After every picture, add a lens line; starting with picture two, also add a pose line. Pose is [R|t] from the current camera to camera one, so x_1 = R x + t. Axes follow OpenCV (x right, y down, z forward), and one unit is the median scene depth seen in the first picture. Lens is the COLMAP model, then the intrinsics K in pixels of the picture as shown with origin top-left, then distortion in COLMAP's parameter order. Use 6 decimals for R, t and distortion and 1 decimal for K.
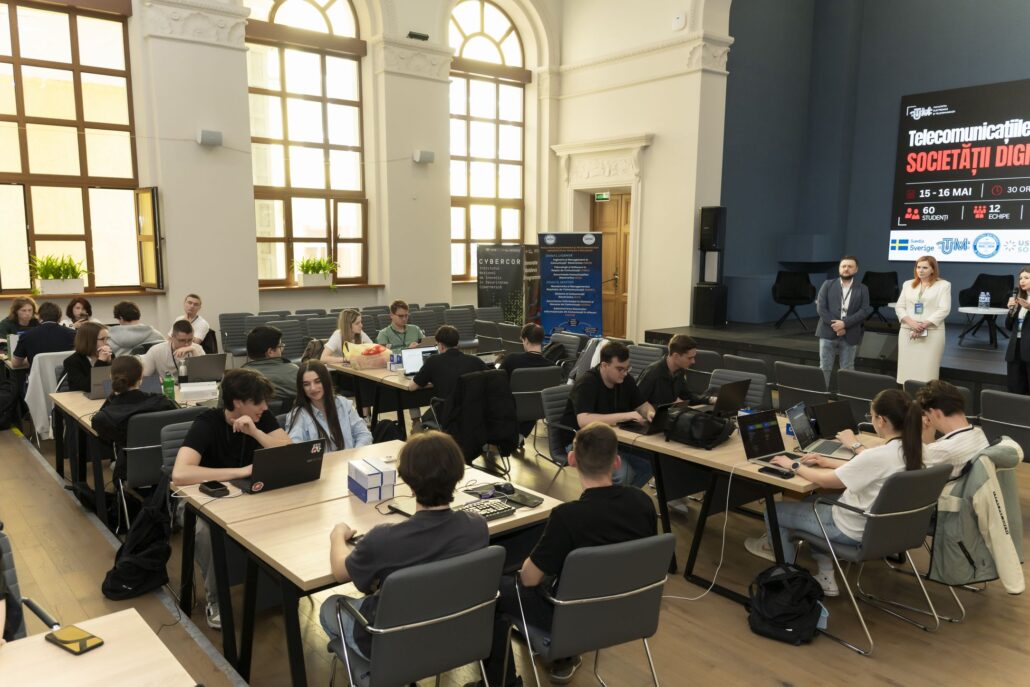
lens RADIAL K [[794.9, 0, 515.0], [0, 794.9, 343.5], [0, 0, 1]] dist [0.007344, 0.002425]
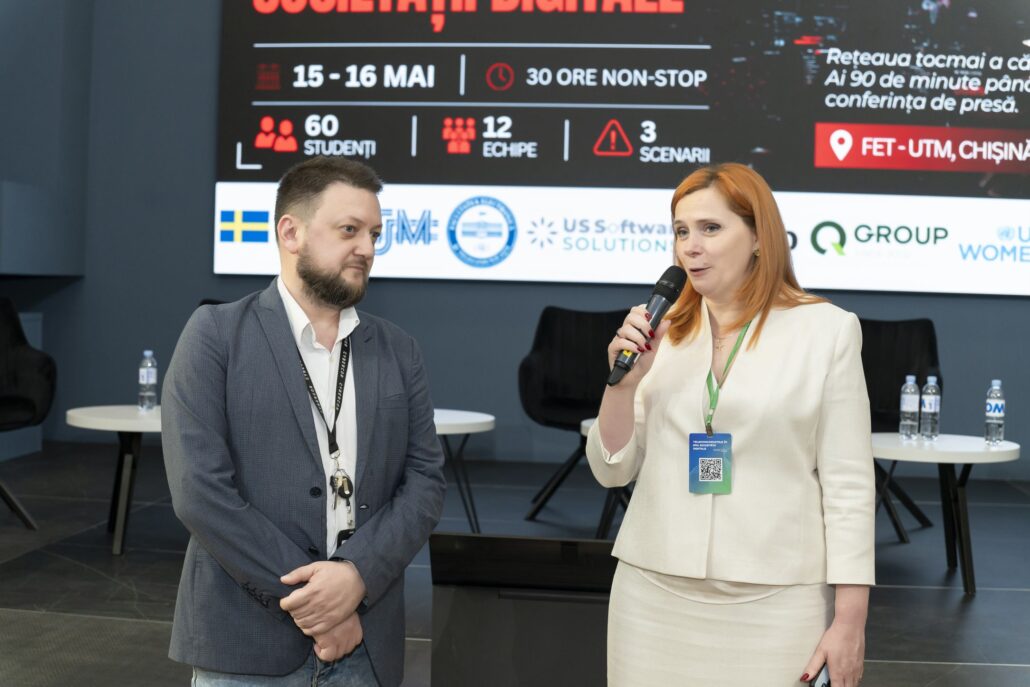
lens RADIAL K [[1417.4, 0, 515.0], [0, 1417.4, 343.5], [0, 0, 1]] dist [-0.147090, -0.027854]
pose [[0.717711, -0.011684, 0.696243, 0.168780], [0.069314, 0.996092, -0.054736, -0.038847], [-0.692882, 0.087544, 0.715717, 0.543154]]
